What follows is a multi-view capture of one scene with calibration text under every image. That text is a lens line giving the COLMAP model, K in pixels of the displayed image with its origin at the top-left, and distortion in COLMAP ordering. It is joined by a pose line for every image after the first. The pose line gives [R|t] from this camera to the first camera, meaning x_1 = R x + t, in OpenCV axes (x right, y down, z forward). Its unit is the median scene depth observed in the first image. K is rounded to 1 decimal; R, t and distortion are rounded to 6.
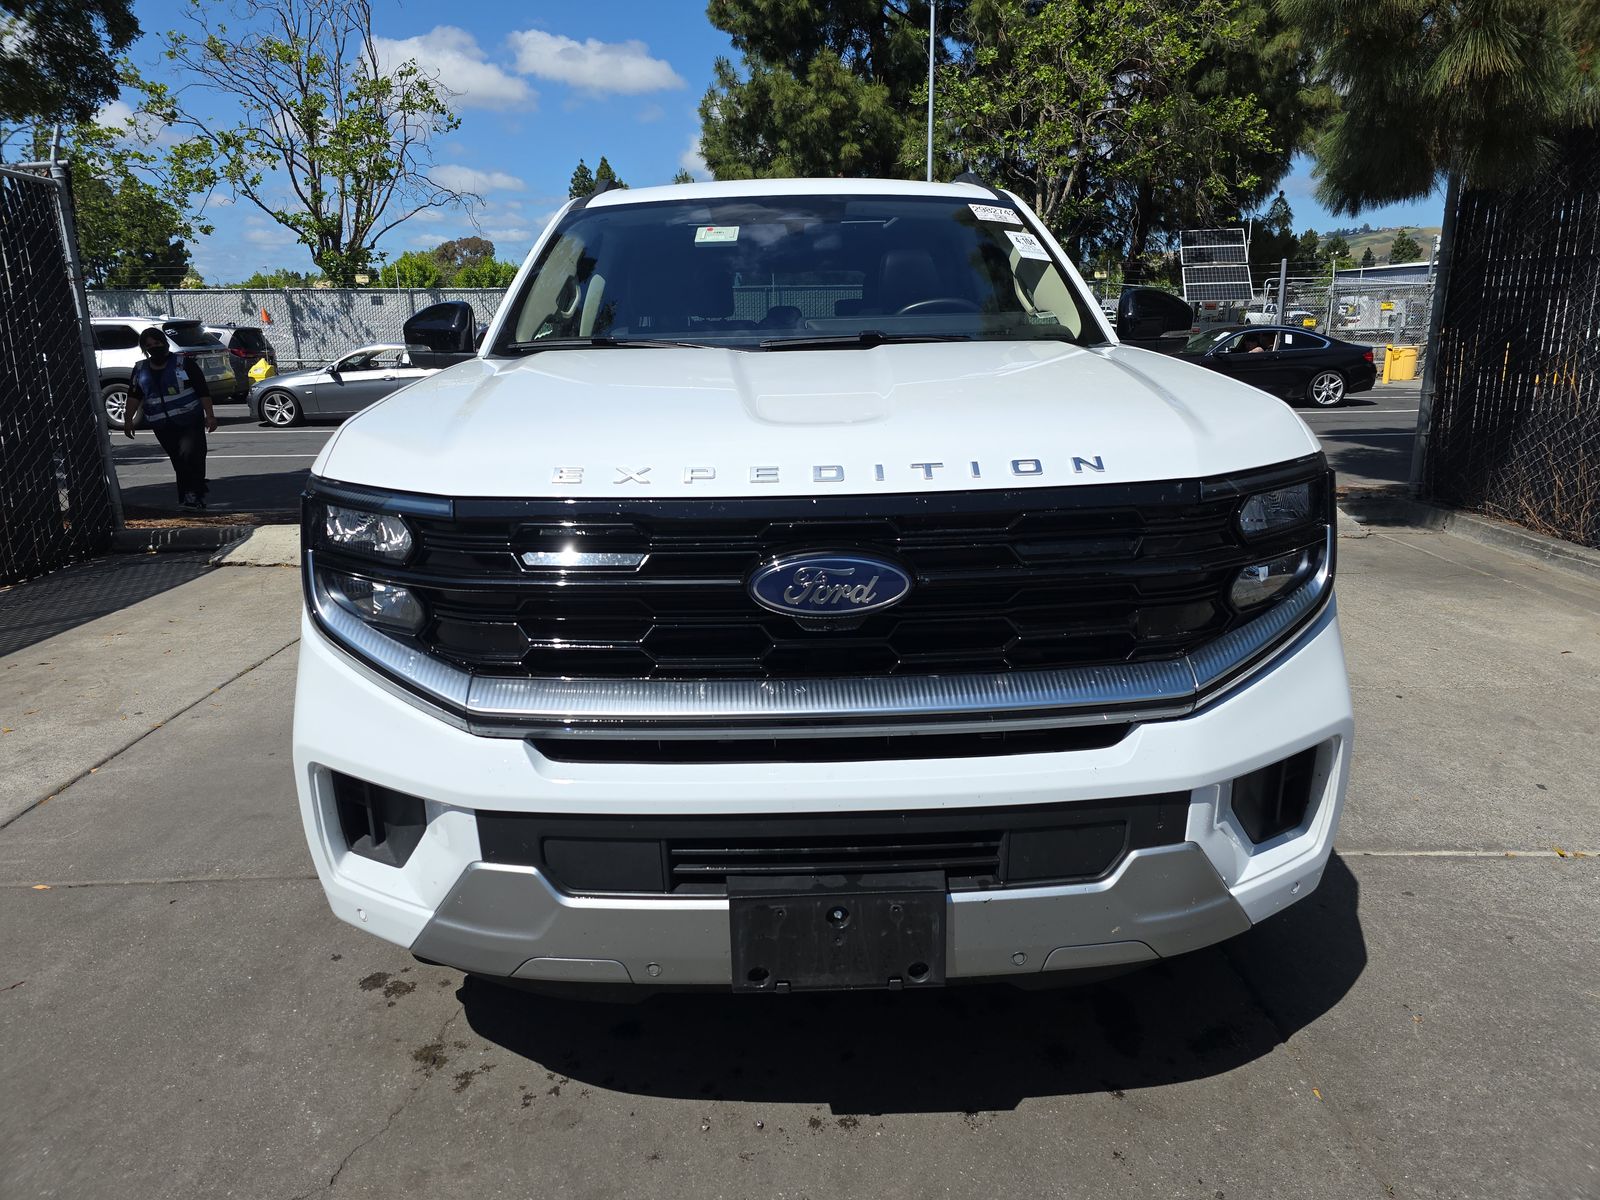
lens RADIAL K [[1090.1, 0, 790.5], [0, 1090.1, 602.0], [0, 0, 1]] dist [0.026535, -0.003450]
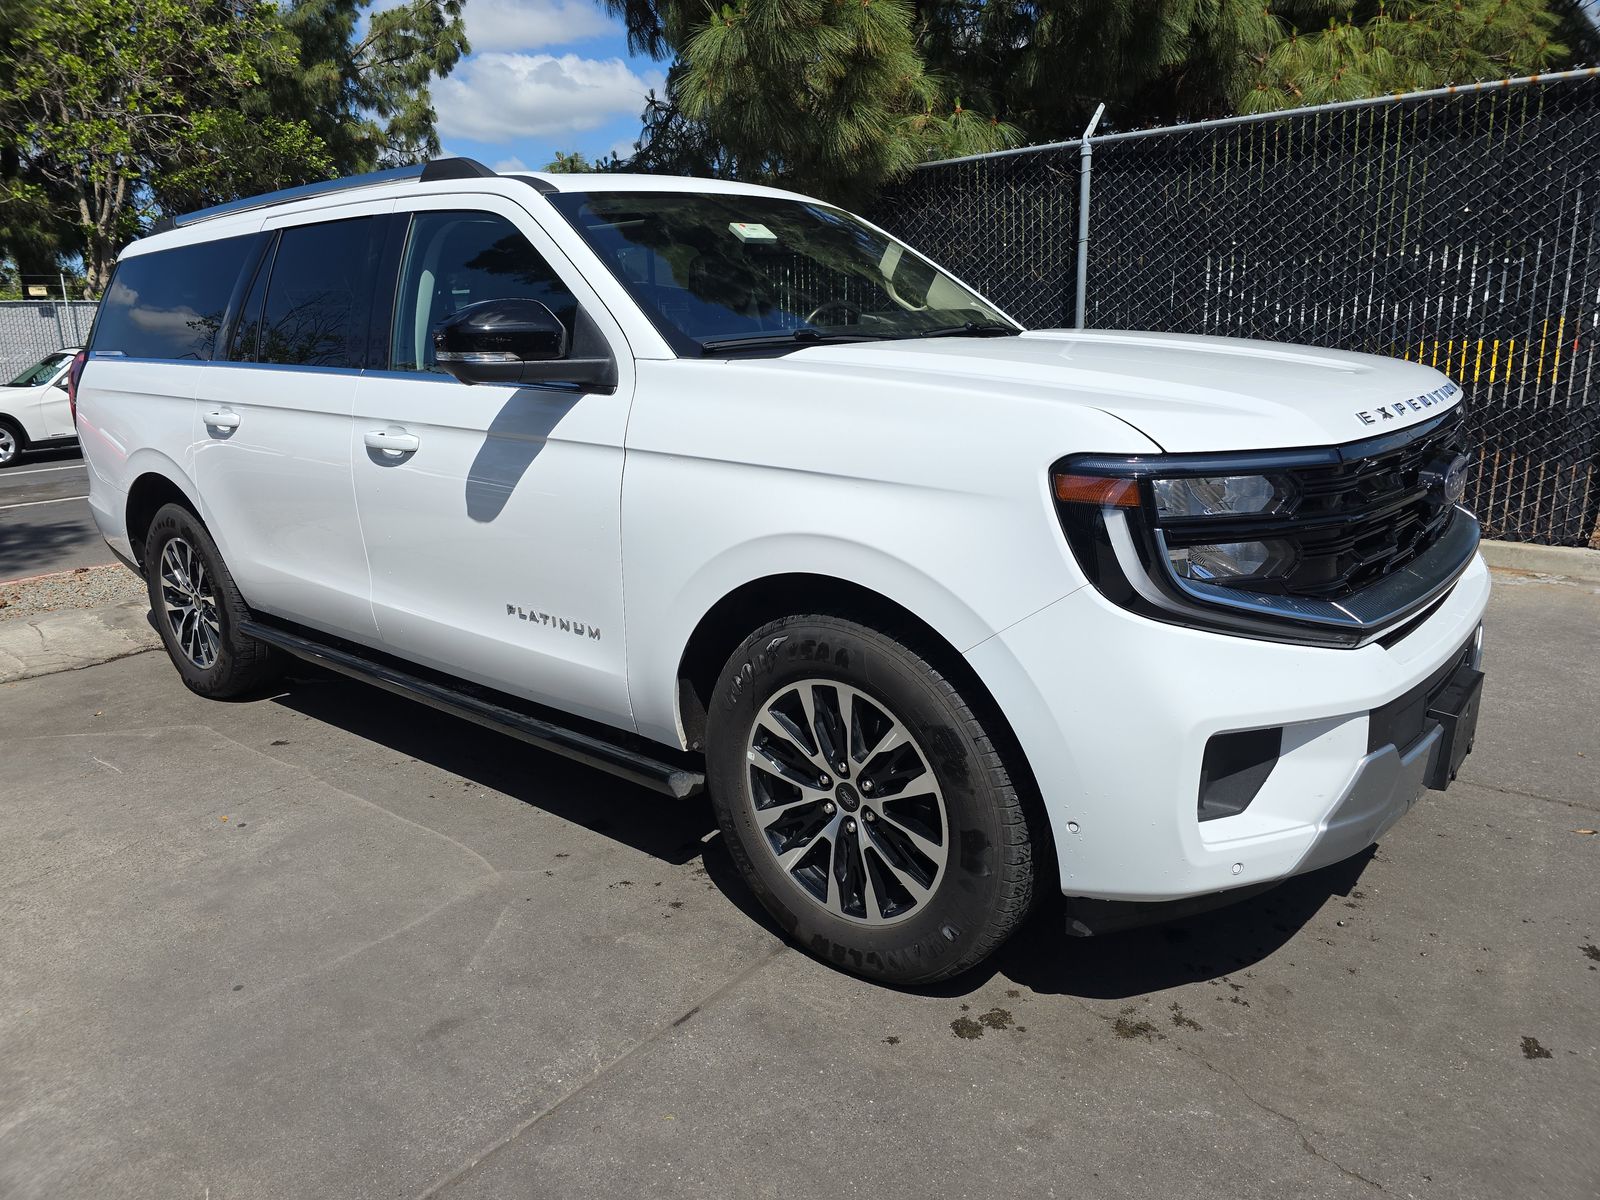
lens RADIAL K [[1090.1, 0, 790.5], [0, 1090.1, 602.0], [0, 0, 1]] dist [0.026535, -0.003450]
pose [[0.647487, -0.190088, 0.737989, -0.831478], [0.207768, 0.975739, 0.069037, -0.072594], [-0.733208, 0.108630, 0.671272, 0.353598]]
